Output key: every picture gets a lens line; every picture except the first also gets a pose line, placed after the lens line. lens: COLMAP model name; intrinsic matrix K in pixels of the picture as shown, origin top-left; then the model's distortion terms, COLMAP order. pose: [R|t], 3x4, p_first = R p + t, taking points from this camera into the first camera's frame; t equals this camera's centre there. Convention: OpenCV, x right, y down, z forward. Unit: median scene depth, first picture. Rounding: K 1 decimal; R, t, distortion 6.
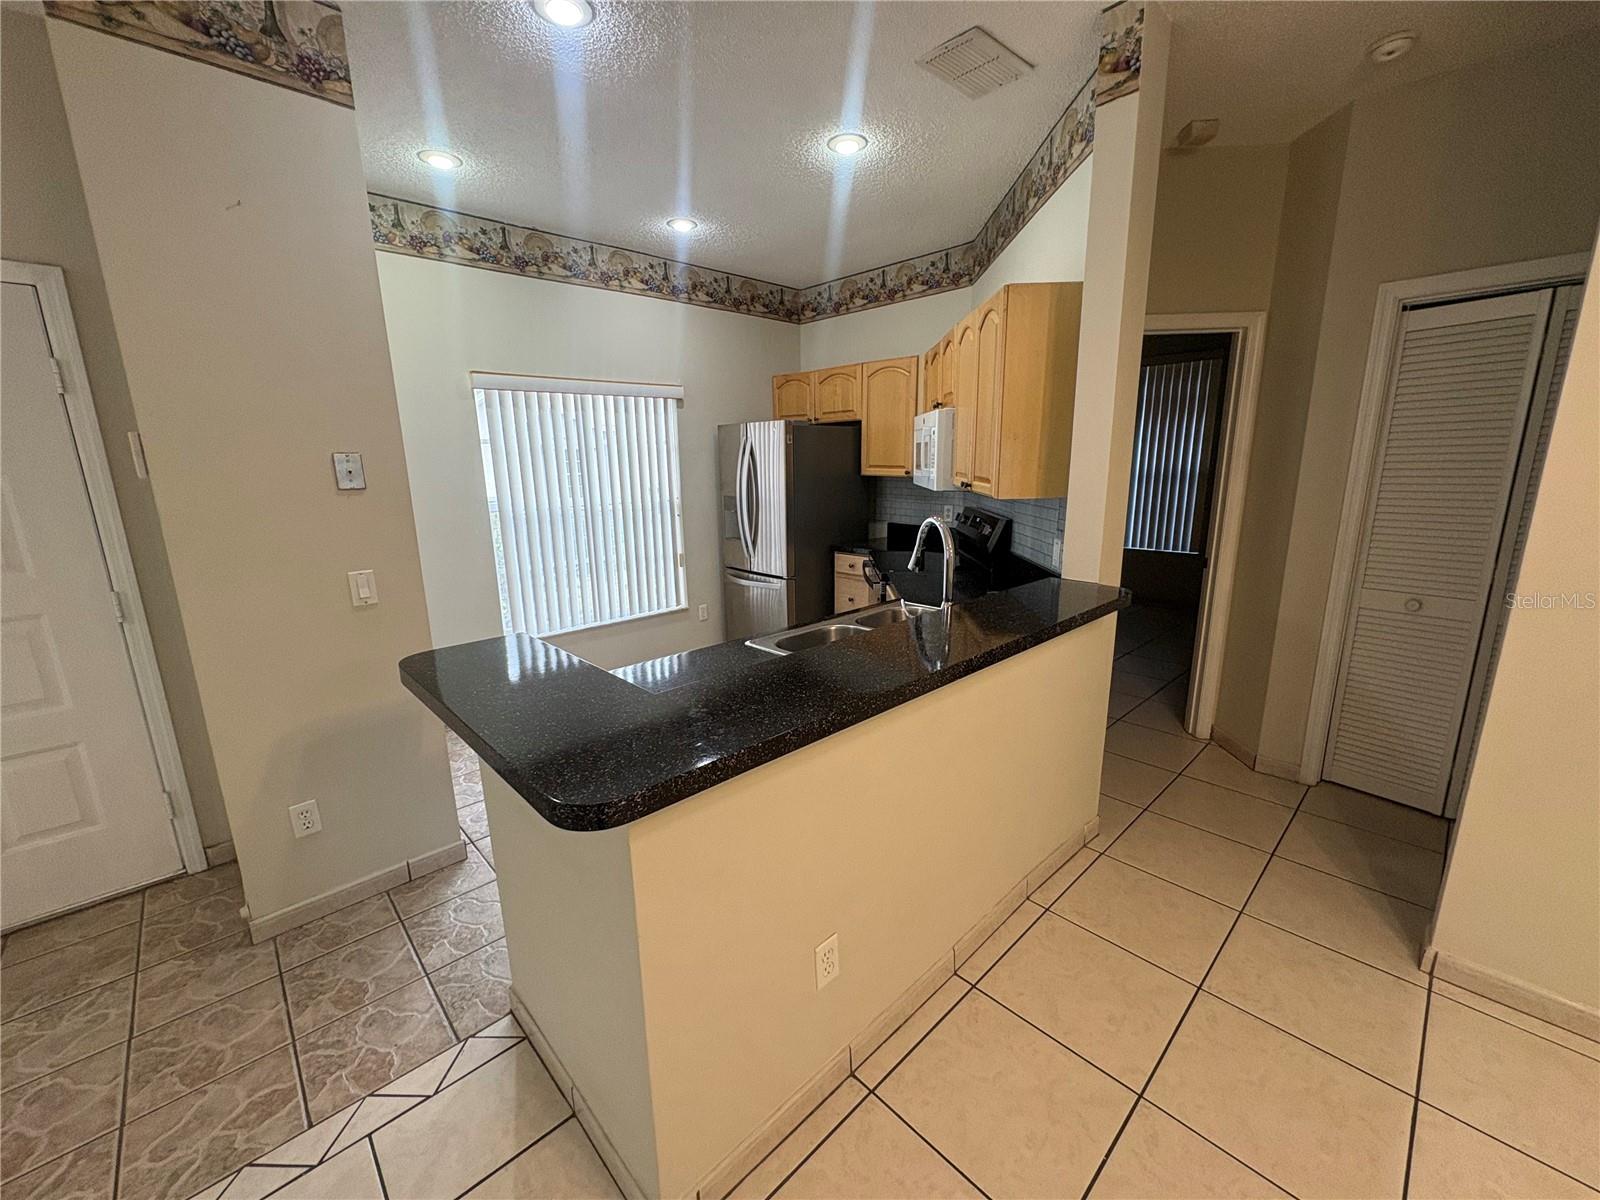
lens RADIAL K [[637.5, 0, 800.0], [0, 637.5, 600.0], [0, 0, 1]] dist [0.000974, -0.000053]
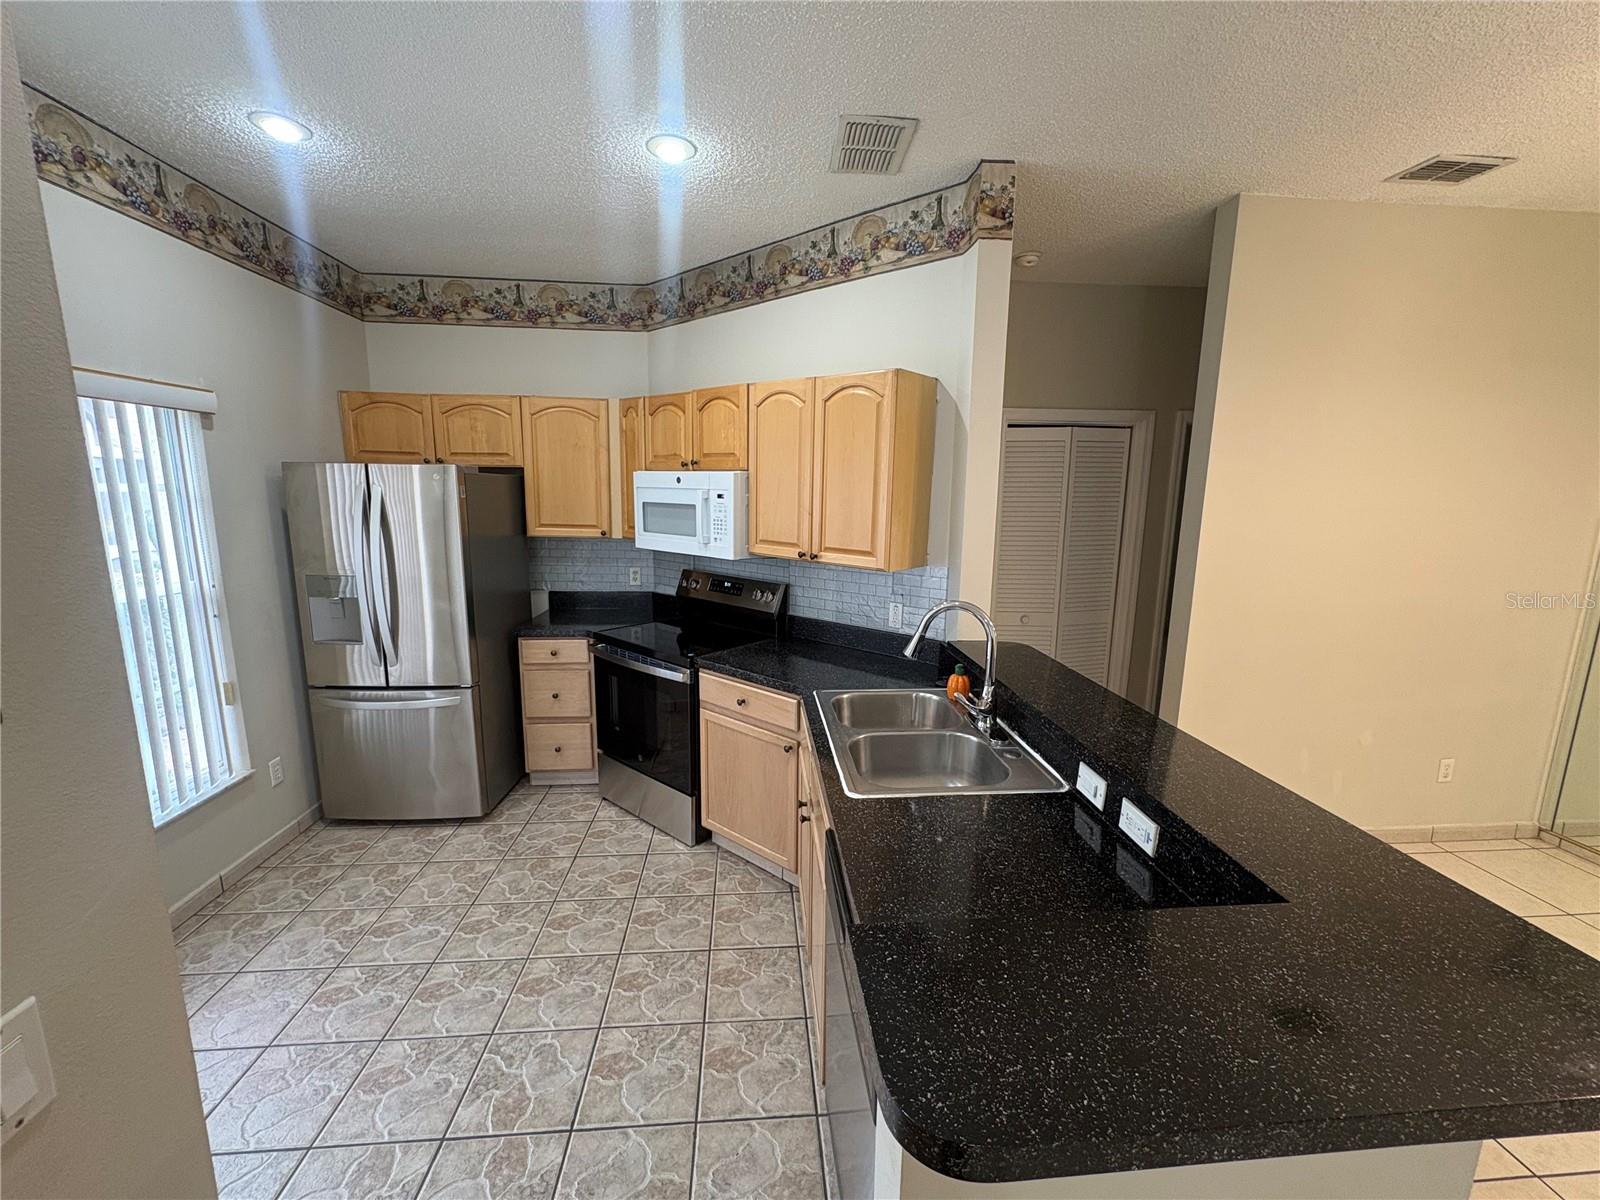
lens RADIAL K [[637.5, 0, 800.0], [0, 637.5, 600.0], [0, 0, 1]] dist [0.000974, -0.000053]
pose [[0.627684, -0.108273, 0.770902, -0.322343], [0.147523, 0.988880, 0.018772, -0.087399], [-0.764362, 0.101943, 0.636677, 0.263480]]
